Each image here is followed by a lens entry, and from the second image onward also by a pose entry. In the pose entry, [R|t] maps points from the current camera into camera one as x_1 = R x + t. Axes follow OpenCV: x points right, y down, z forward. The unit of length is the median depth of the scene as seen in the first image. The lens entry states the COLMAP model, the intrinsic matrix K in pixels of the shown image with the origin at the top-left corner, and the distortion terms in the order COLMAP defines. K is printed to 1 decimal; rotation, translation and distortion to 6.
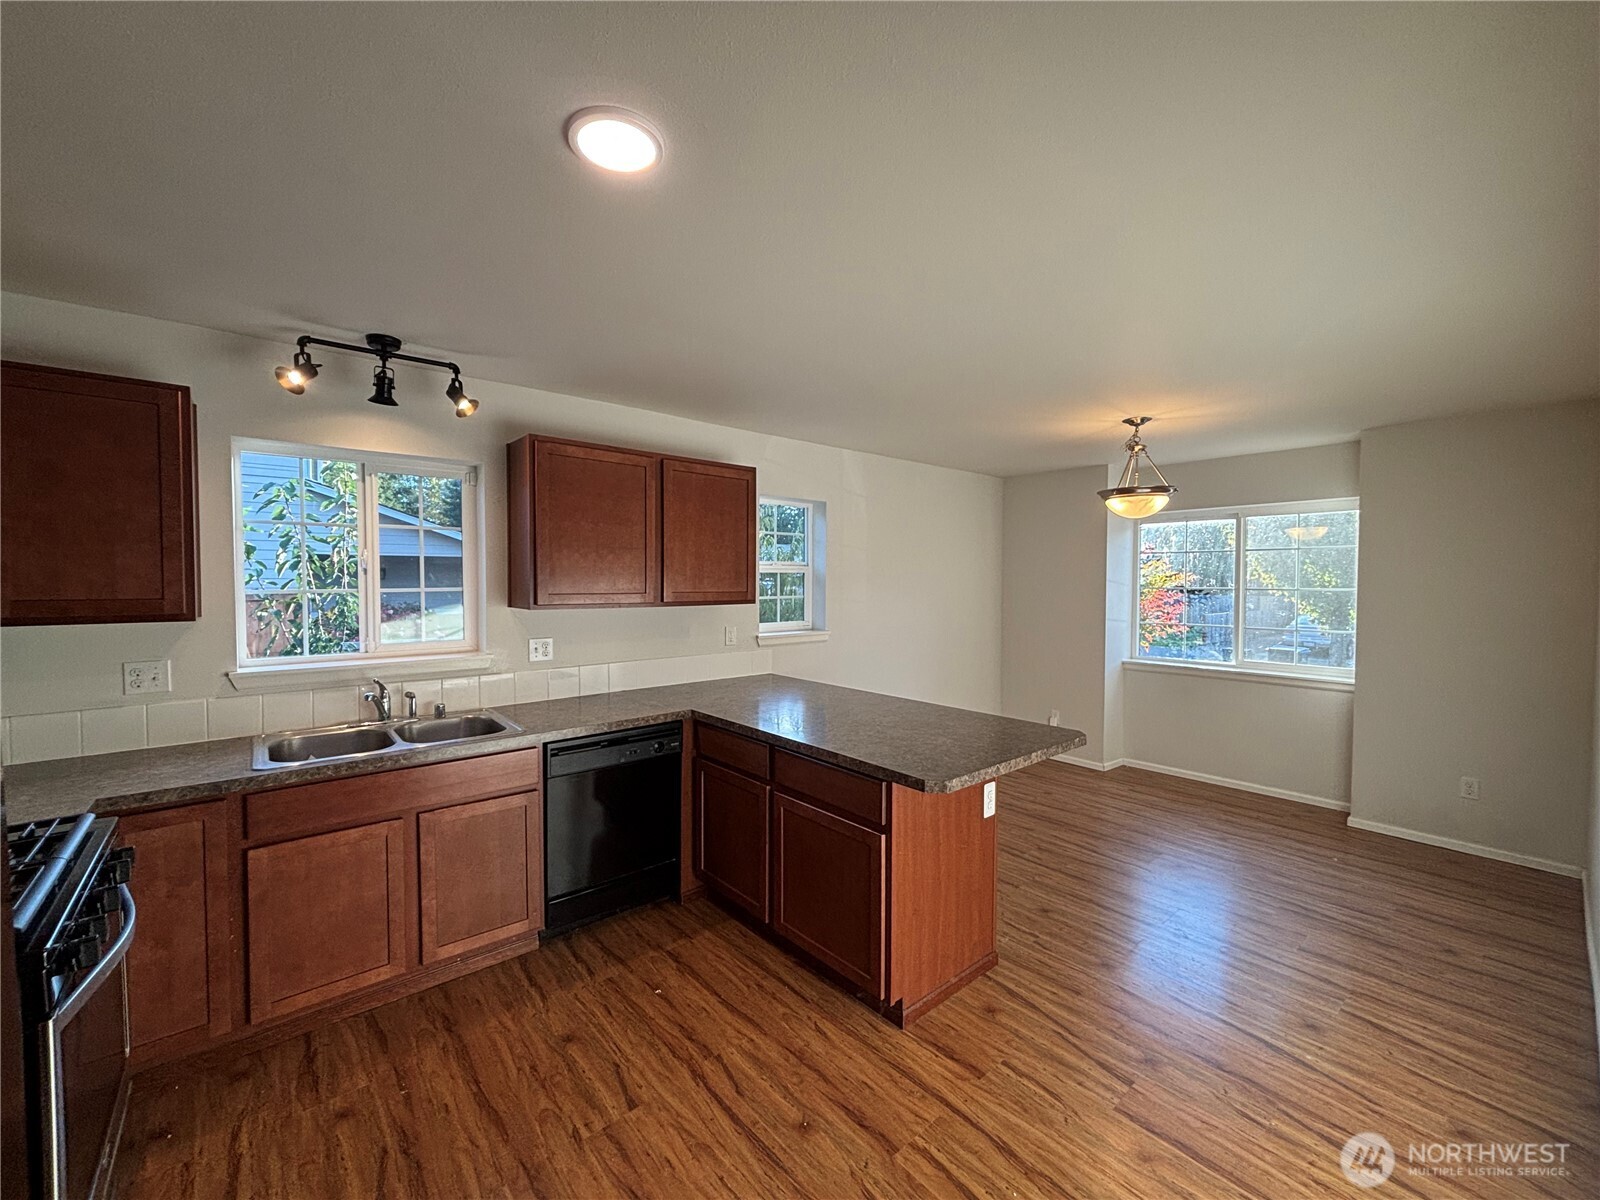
lens RADIAL K [[652.6, 0, 805.9], [0, 652.6, 595.0], [0, 0, 1]] dist [0.000642, 0.000162]
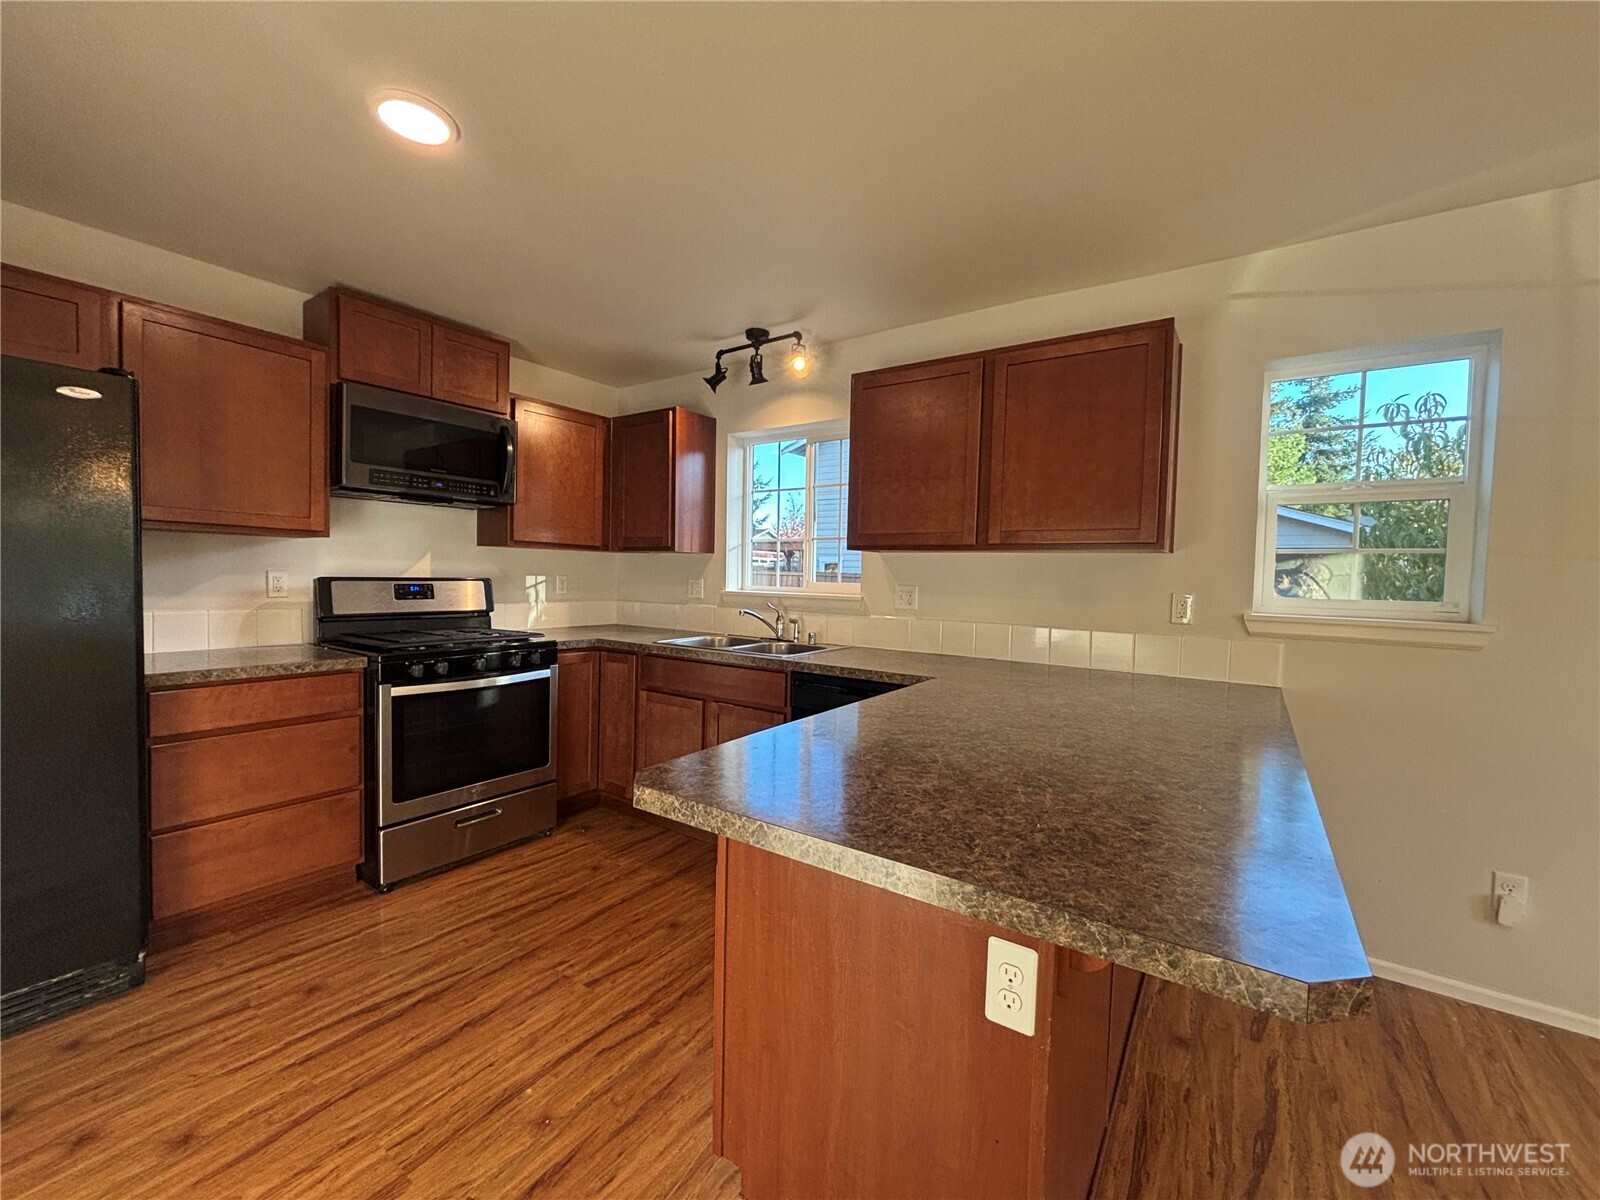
lens RADIAL K [[652.6, 0, 805.9], [0, 652.6, 595.0], [0, 0, 1]] dist [0.000642, 0.000162]
pose [[0.256345, 0.036798, -0.965885, 0.717996], [-0.050304, 0.998429, 0.024688, 0.094912], [0.965275, 0.042260, 0.257793, 0.905773]]
